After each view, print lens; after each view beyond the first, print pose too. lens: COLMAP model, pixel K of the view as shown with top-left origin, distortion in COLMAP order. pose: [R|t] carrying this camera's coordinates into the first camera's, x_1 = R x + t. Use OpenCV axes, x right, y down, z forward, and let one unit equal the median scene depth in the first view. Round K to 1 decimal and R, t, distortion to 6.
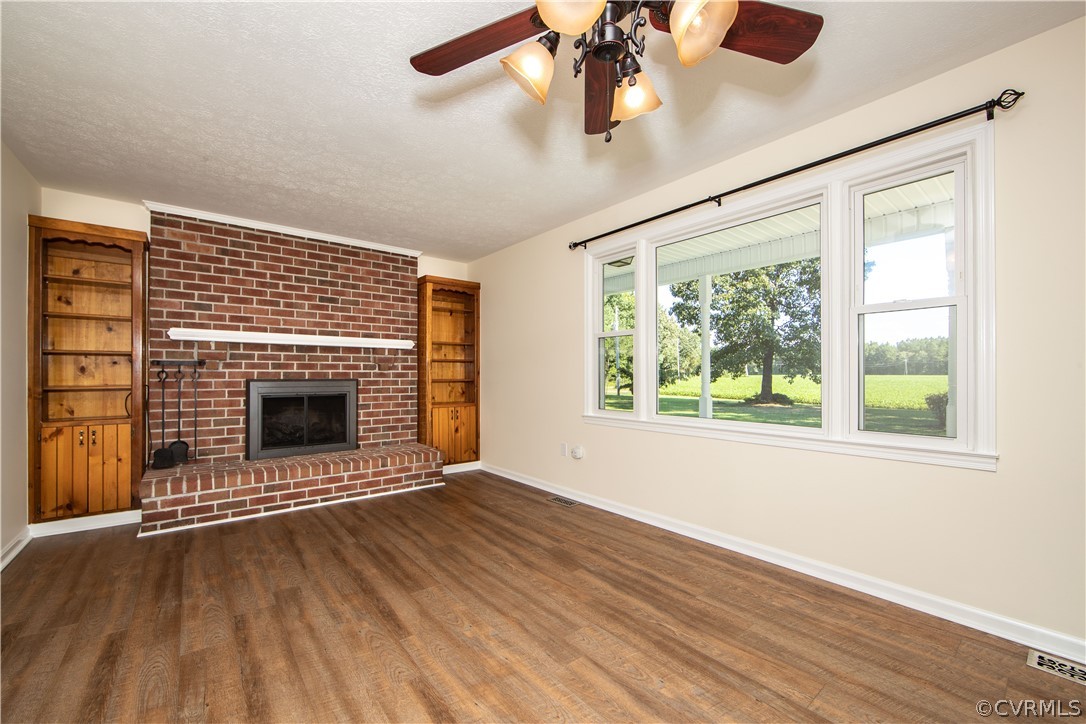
lens RADIAL K [[441.5, 0, 537.0], [0, 441.5, 368.9], [0, 0, 1]] dist [-0.008657, 0.002089]
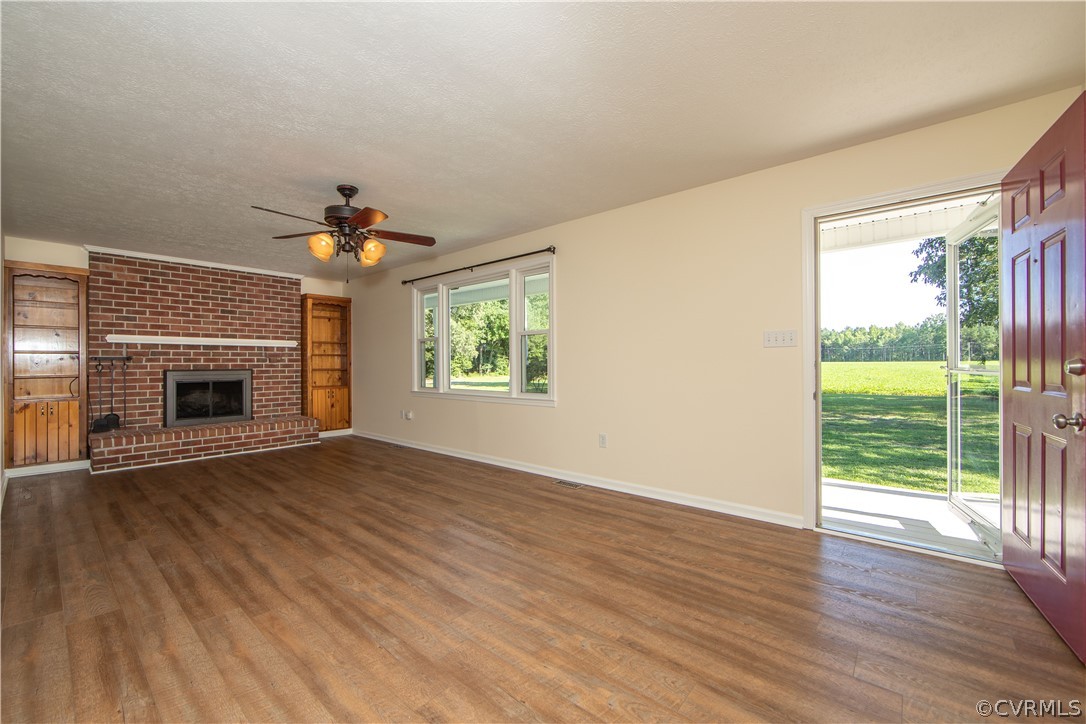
lens RADIAL K [[441.5, 0, 545.1], [0, 441.5, 358.2], [0, 0, 1]] dist [-0.008657, 0.002089]
pose [[0.980868, -0.002713, 0.194655, 0.260421], [0.002256, 0.999994, 0.002570, -0.014468], [-0.194660, -0.002082, 0.980868, -0.612777]]
